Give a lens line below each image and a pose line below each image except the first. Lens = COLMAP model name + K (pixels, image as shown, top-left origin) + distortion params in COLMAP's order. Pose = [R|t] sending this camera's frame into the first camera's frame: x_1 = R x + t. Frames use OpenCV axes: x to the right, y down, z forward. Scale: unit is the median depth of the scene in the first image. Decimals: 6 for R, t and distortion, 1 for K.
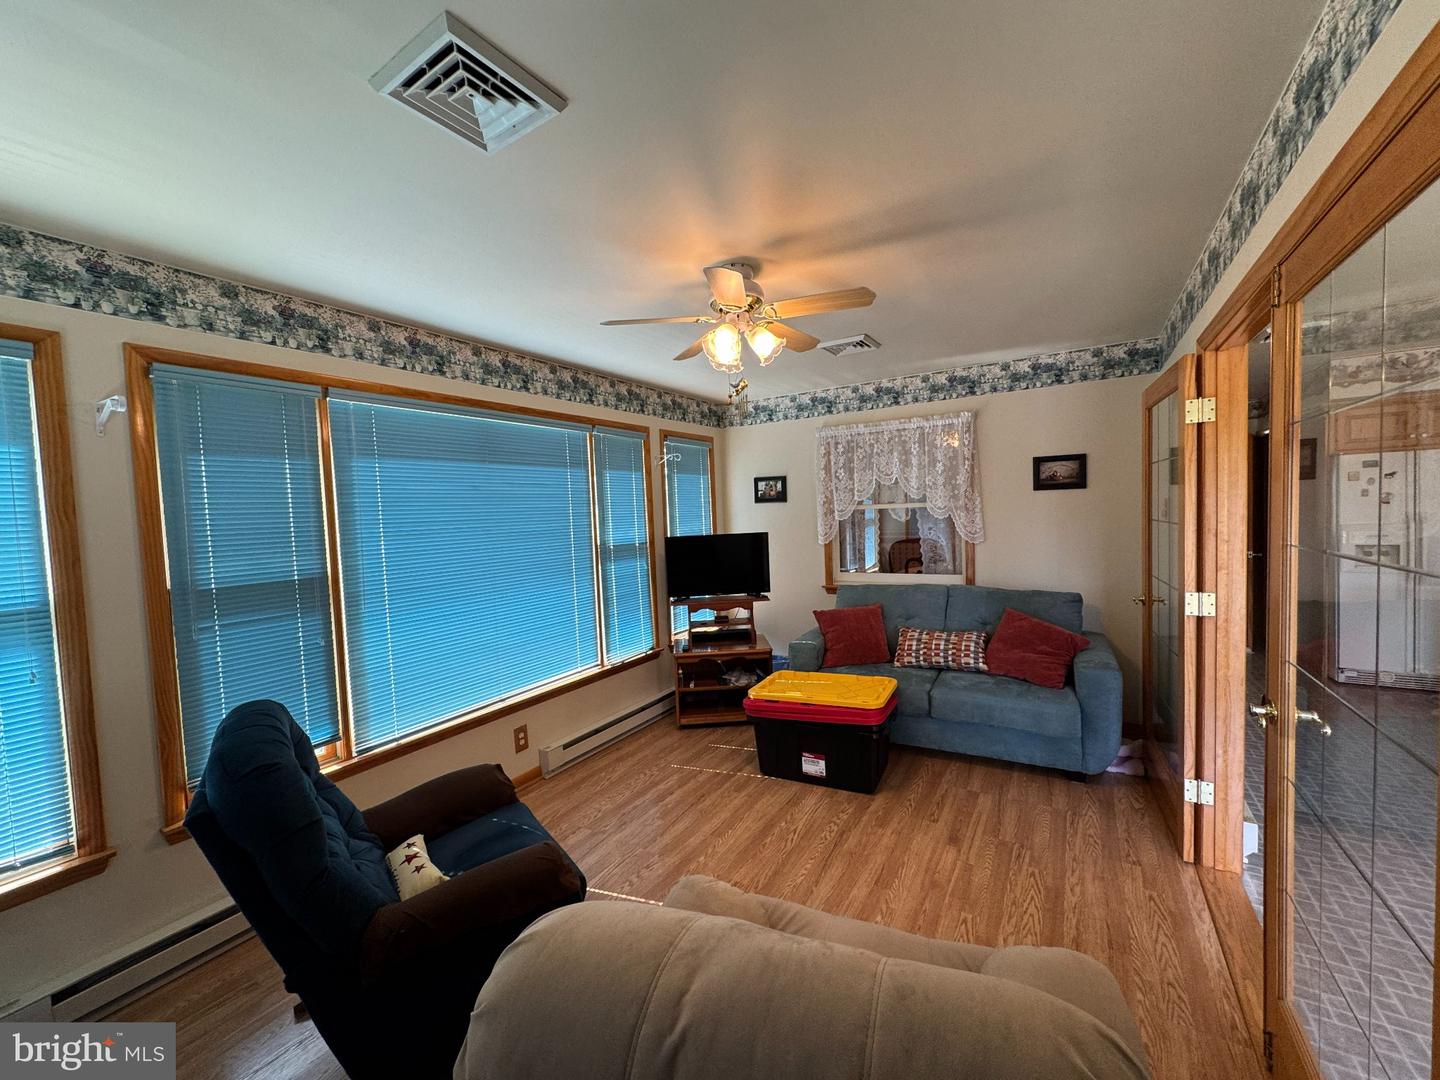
lens RADIAL K [[571.0, 0, 717.1], [0, 571.0, 538.5], [0, 0, 1]] dist [-0.002765, 0.000762]
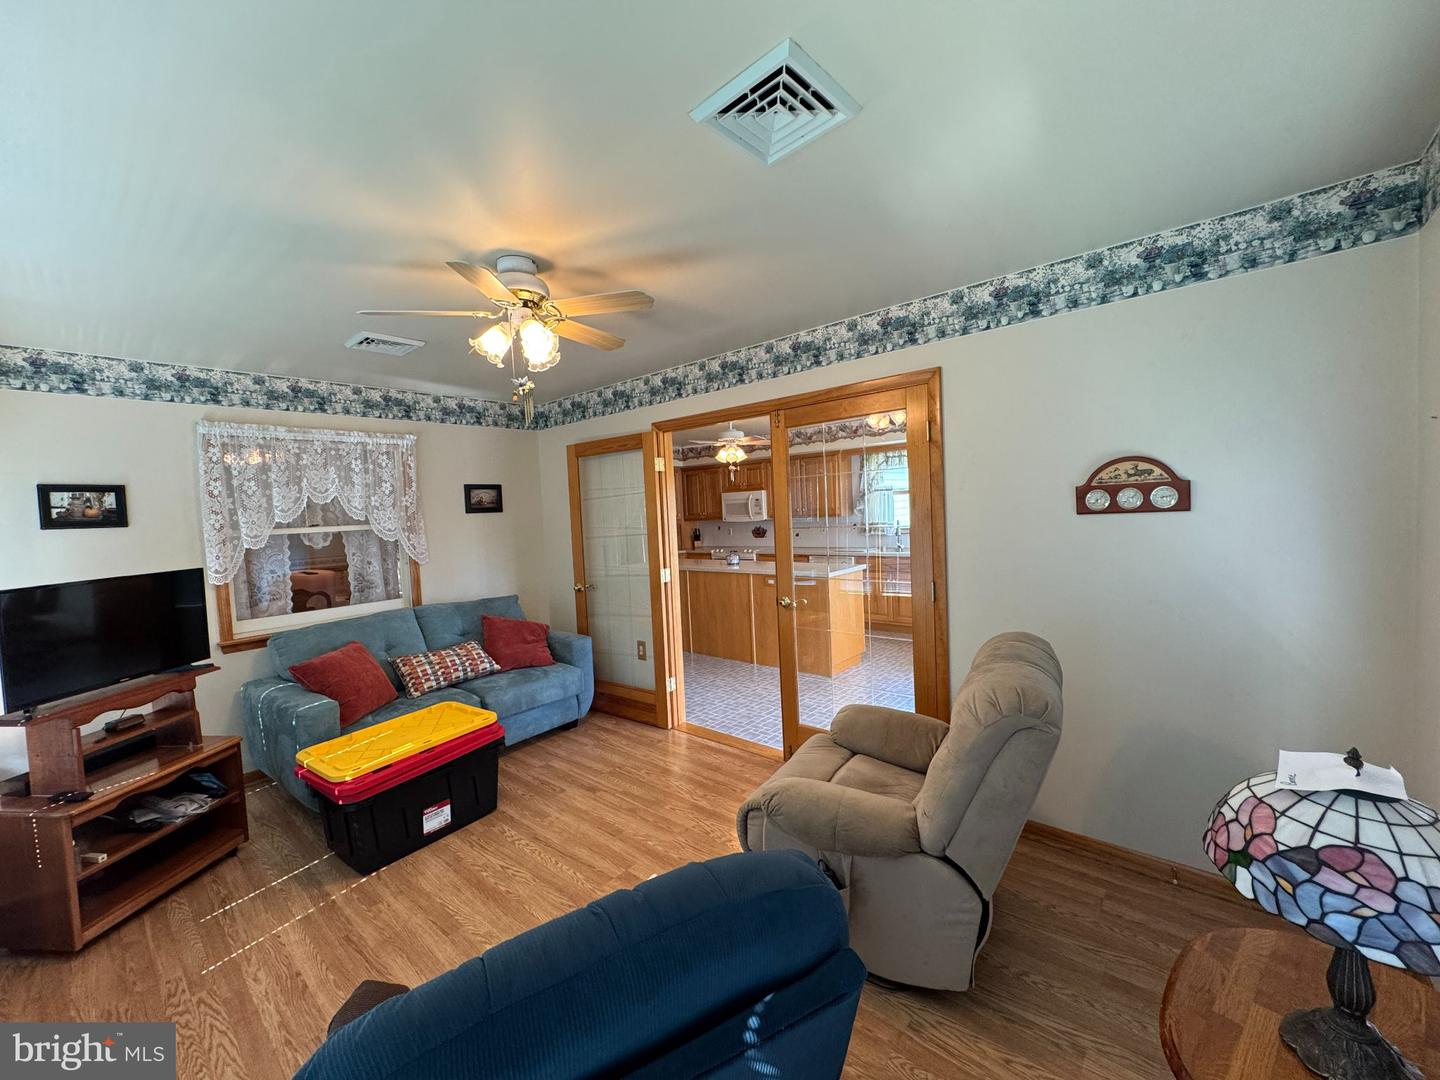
lens RADIAL K [[571.0, 0, 719.5], [0, 571.0, 538.0], [0, 0, 1]] dist [-0.002765, 0.000762]
pose [[0.162018, -0.018908, 0.986607, -0.487239], [0.088921, 0.996029, 0.004486, 0.005137], [-0.982773, 0.087003, 0.163056, 0.316068]]
